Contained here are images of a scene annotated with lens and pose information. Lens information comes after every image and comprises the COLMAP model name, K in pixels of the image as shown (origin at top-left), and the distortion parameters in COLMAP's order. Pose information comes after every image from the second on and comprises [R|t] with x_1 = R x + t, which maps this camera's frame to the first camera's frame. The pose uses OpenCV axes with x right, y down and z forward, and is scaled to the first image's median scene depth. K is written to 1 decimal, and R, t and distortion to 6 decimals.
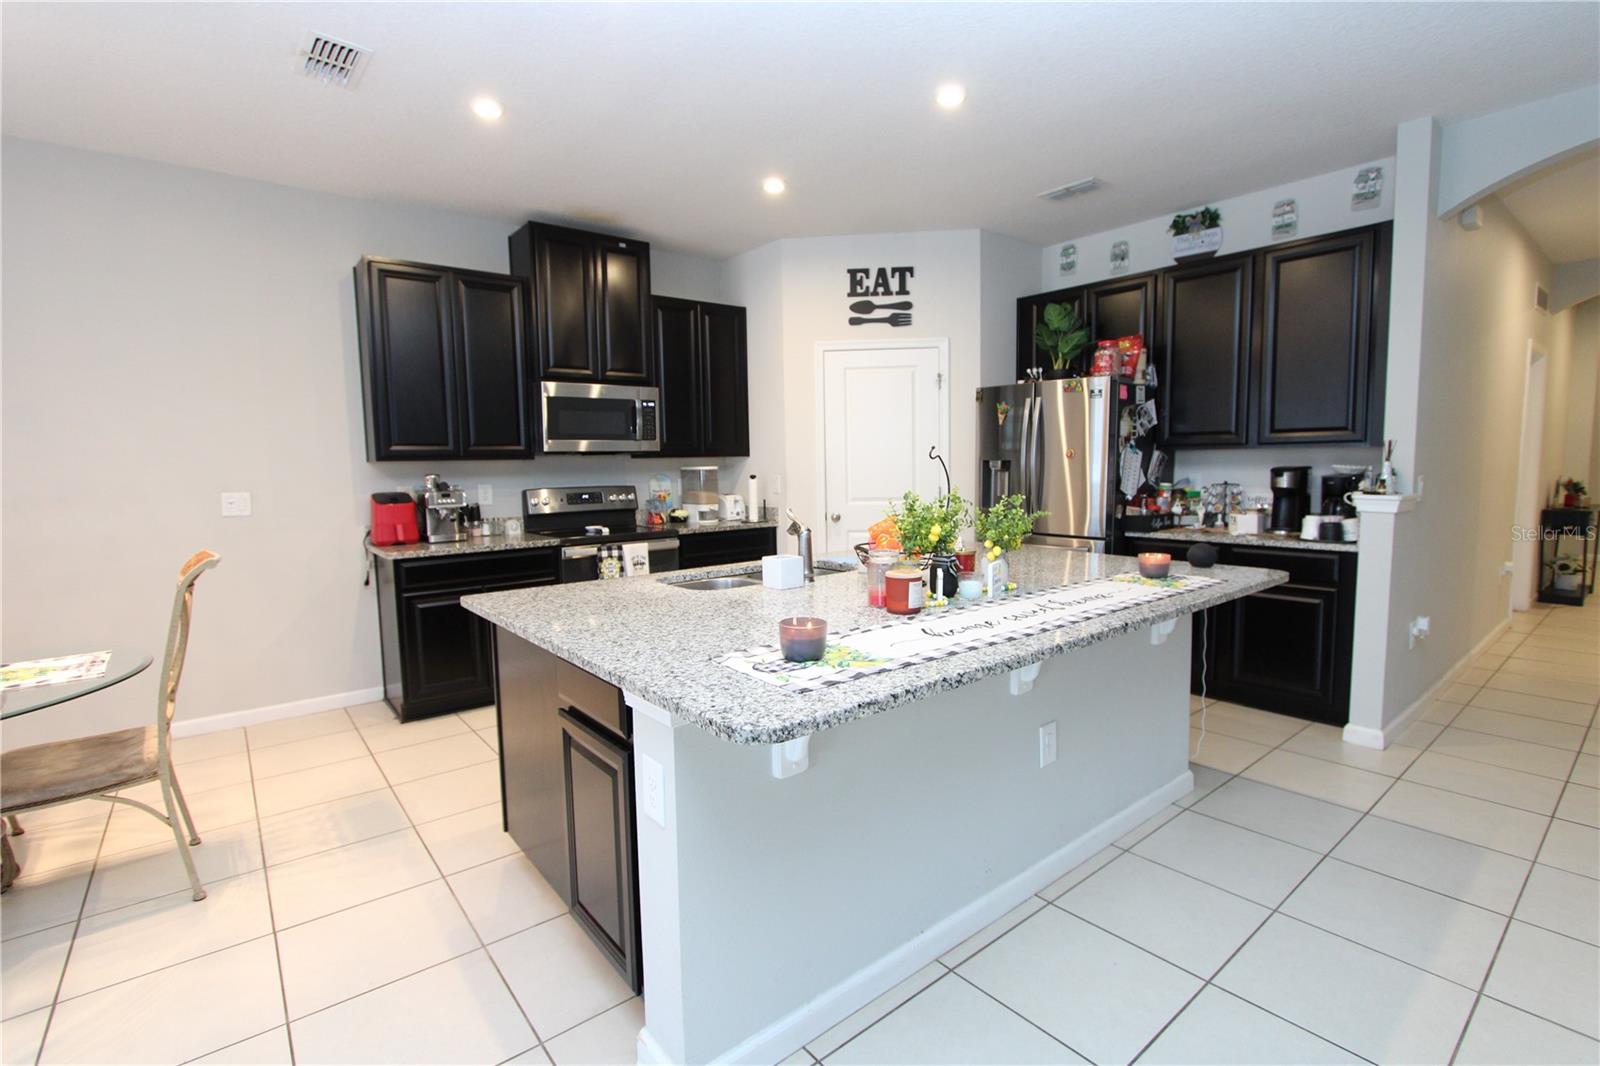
lens RADIAL K [[743.9, 0, 806.3], [0, 743.9, 524.9], [0, 0, 1]] dist [-0.015512, 0.001597]
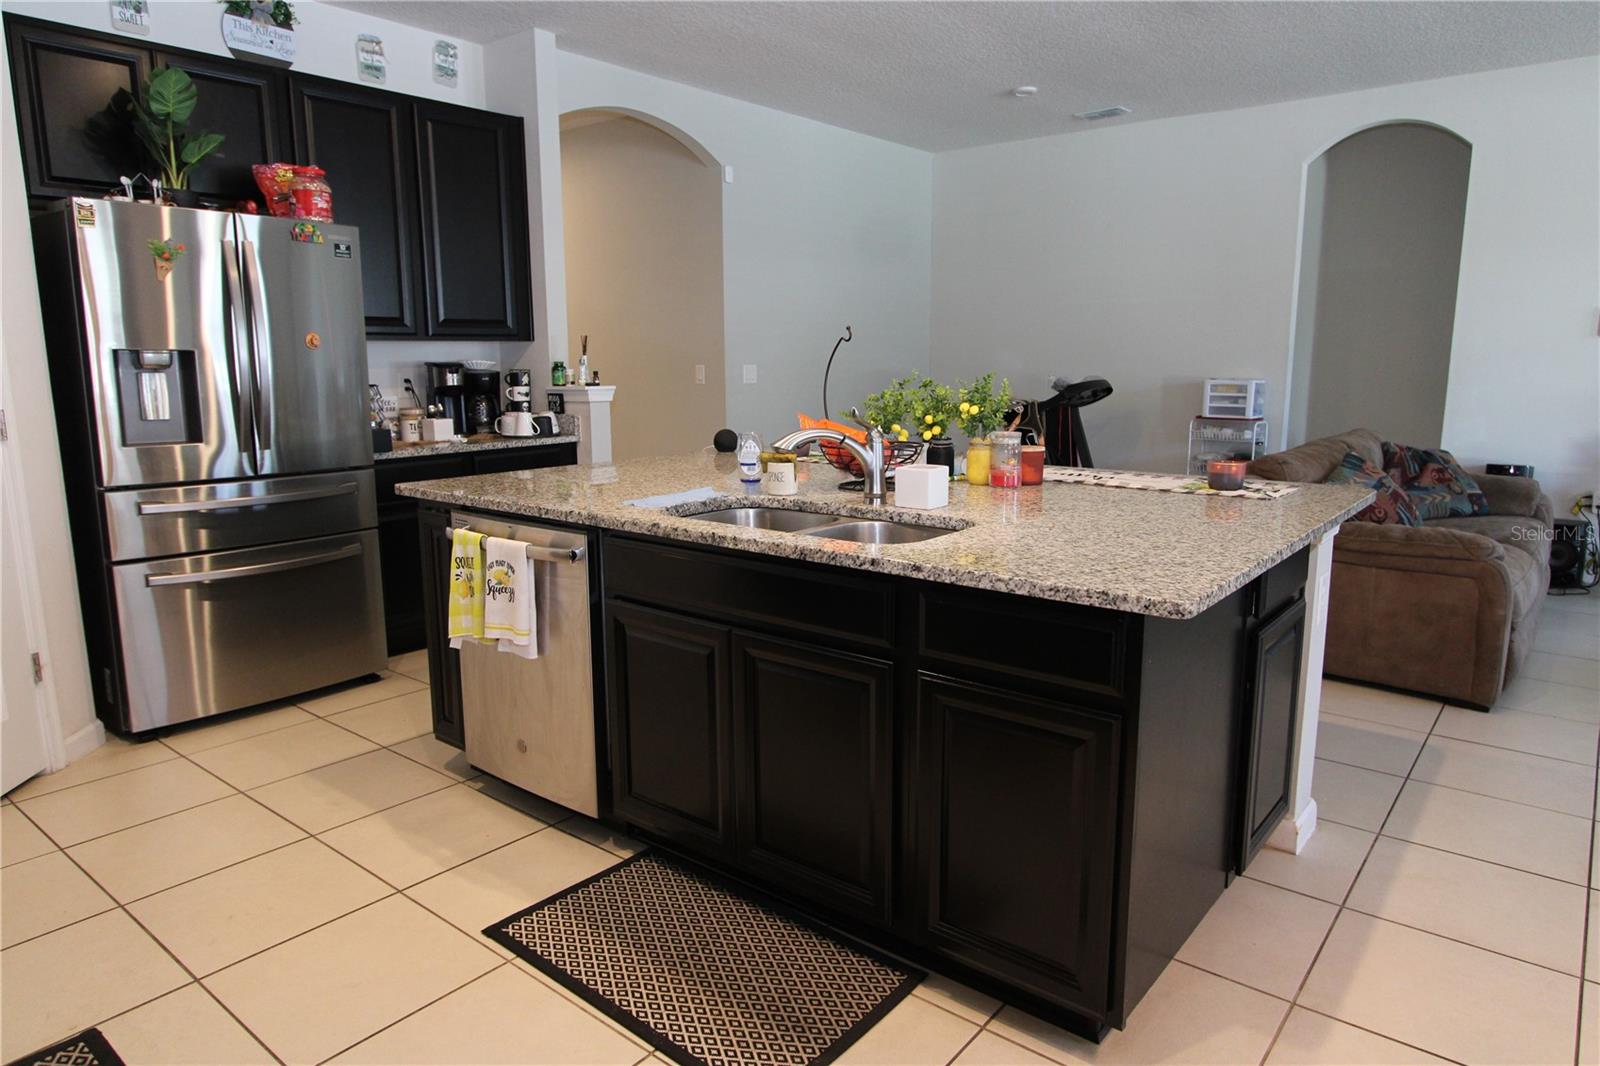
lens RADIAL K [[1038.6, 0, 791.3], [0, 1038.6, 530.9], [0, 0, 1]] dist [0.005819, -0.011178]
pose [[-0.216553, -0.148664, 0.964885, -0.582863], [0.092977, 0.980705, 0.171969, -0.048980], [-0.971833, 0.126953, -0.198552, 0.758535]]
